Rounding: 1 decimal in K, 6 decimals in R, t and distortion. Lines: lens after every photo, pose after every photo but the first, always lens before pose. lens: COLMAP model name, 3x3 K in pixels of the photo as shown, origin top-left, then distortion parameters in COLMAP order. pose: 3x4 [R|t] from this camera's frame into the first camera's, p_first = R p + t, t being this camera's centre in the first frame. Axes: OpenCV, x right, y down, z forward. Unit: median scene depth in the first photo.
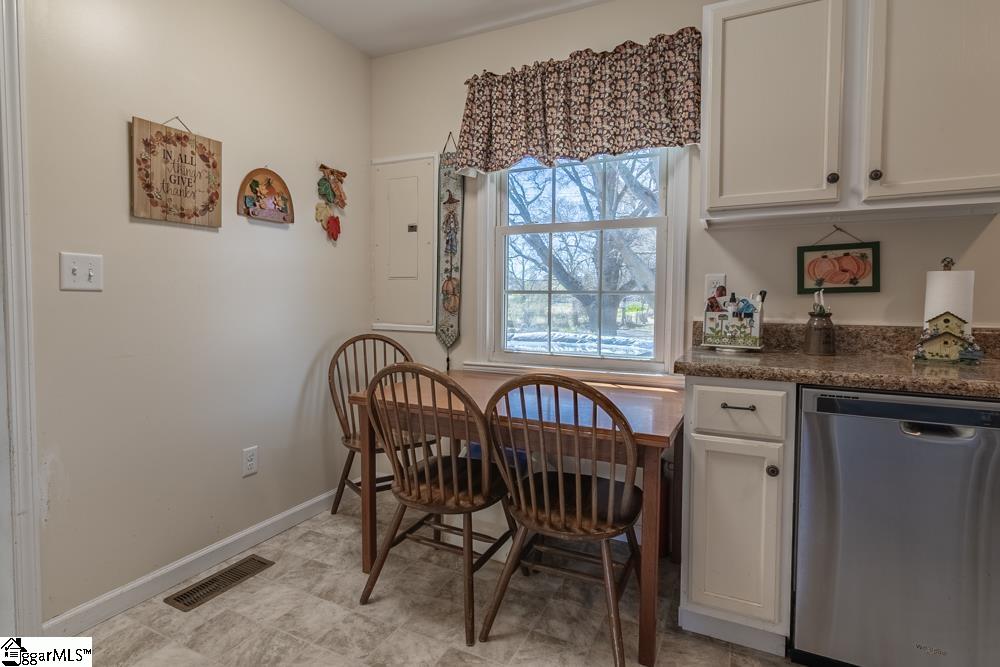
lens RADIAL K [[528.9, 0, 481.0], [0, 528.9, 322.6], [0, 0, 1]] dist [0.008776, -0.000404]
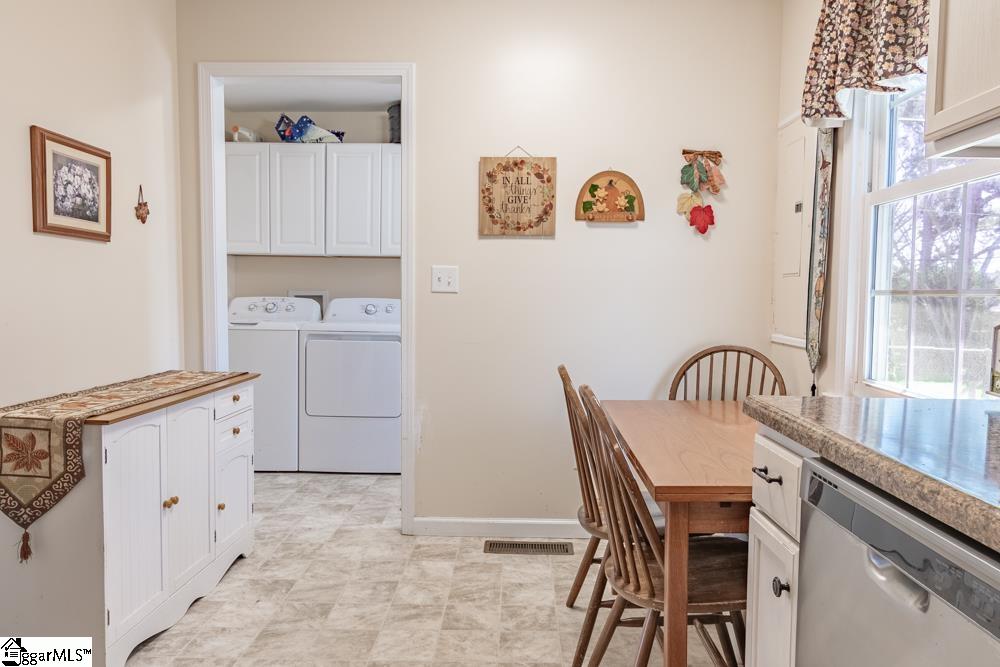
lens RADIAL K [[733.1, 0, 505.8], [0, 733.1, 342.8], [0, 0, 1]] dist [0.011124, 0.000070]
pose [[0.432887, 0.058618, -0.899540, 0.878047], [-0.052004, 0.997846, 0.039998, -0.012014], [0.899947, 0.029465, 0.435003, 0.261770]]
